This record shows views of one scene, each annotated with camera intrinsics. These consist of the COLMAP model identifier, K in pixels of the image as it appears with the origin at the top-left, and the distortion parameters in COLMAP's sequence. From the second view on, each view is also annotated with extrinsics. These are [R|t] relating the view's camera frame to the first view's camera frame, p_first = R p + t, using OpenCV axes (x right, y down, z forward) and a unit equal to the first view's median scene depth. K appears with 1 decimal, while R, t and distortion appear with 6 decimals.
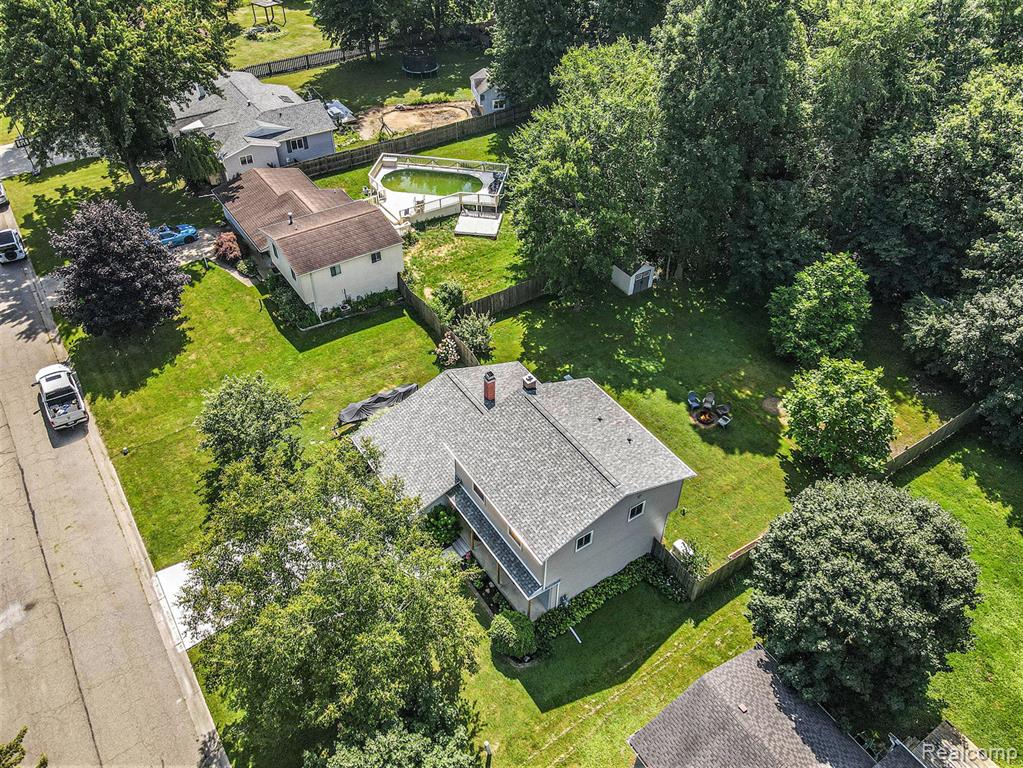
lens RADIAL K [[742.3, 0, 511.5], [0, 742.3, 384.0], [0, 0, 1]] dist [-0.001365, 0.009049]
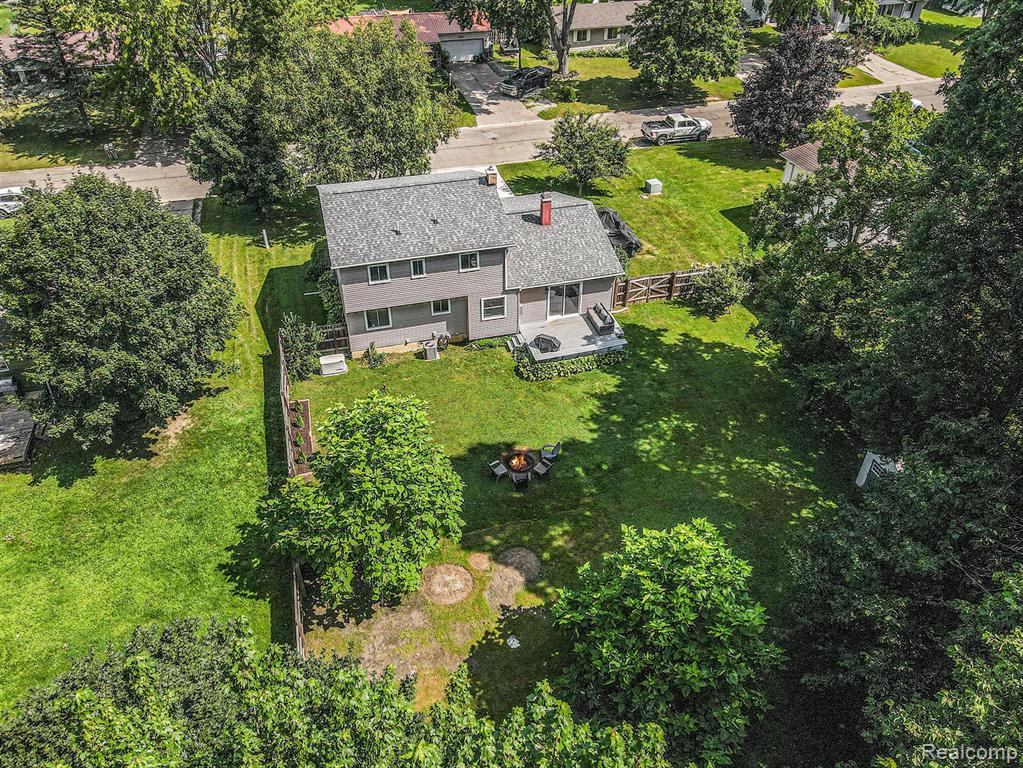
lens RADIAL K [[748.0, 0, 512.5], [0, 748.0, 380.2], [0, 0, 1]] dist [-0.001798, 0.027542]
pose [[-0.300905, 0.577233, -0.759117, 0.652831], [-0.647758, 0.460493, 0.606923, -0.350271], [0.699904, 0.674350, 0.235343, 0.706265]]
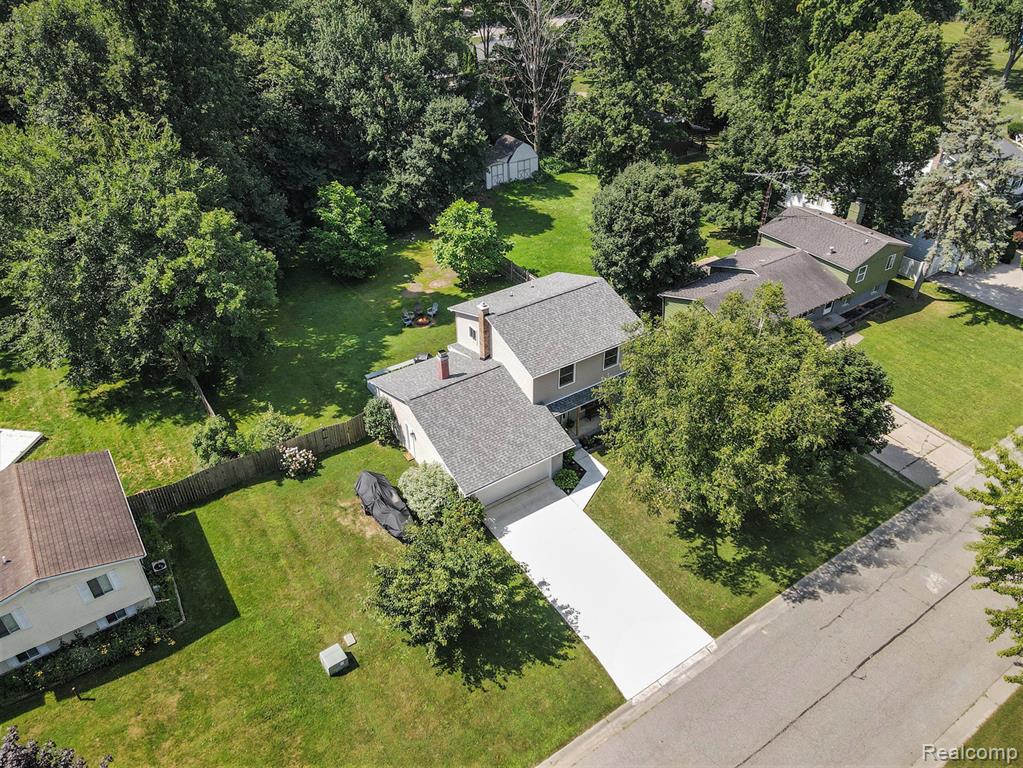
lens RADIAL K [[742.3, 0, 511.5], [0, 742.3, 384.0], [0, 0, 1]] dist [-0.001365, 0.009049]
pose [[0.001164, -0.587070, 0.809536, -0.680325], [0.672984, 0.599238, 0.433596, -0.281883], [-0.739656, 0.544300, 0.395786, 0.430645]]
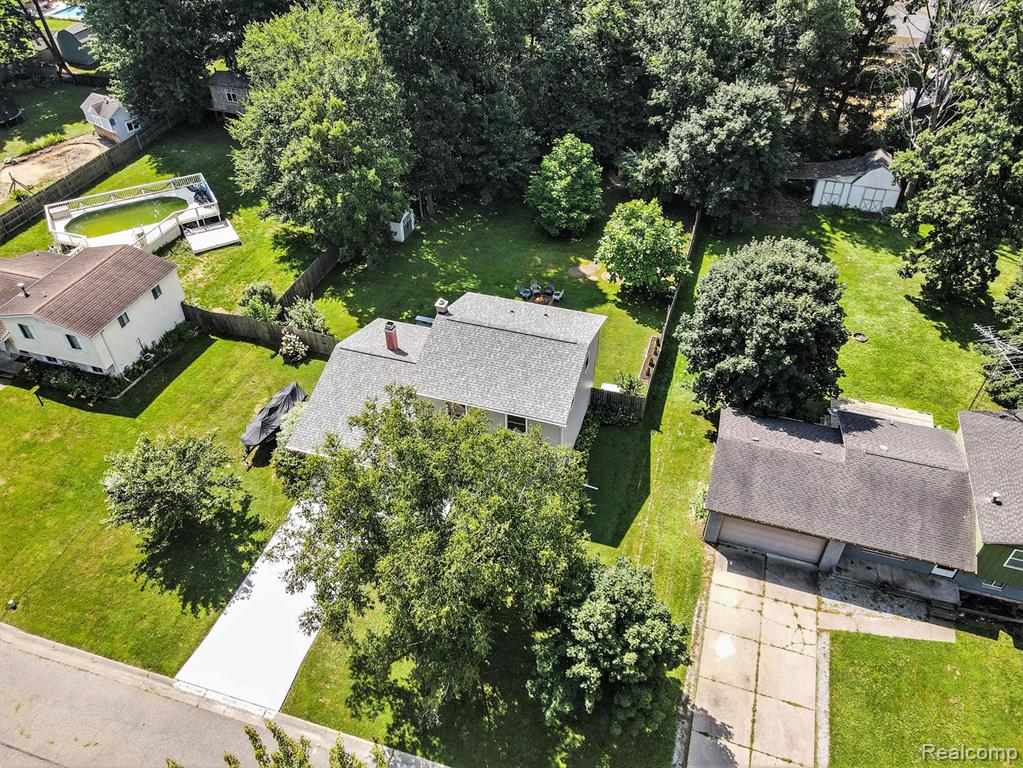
lens RADIAL K [[748.0, 0, 512.5], [0, 748.0, 380.2], [0, 0, 1]] dist [-0.001798, 0.027542]
pose [[0.783999, -0.423115, 0.454224, -0.308723], [0.429080, 0.898147, 0.096034, 0.023057], [-0.448594, 0.119608, 0.885696, 0.019986]]
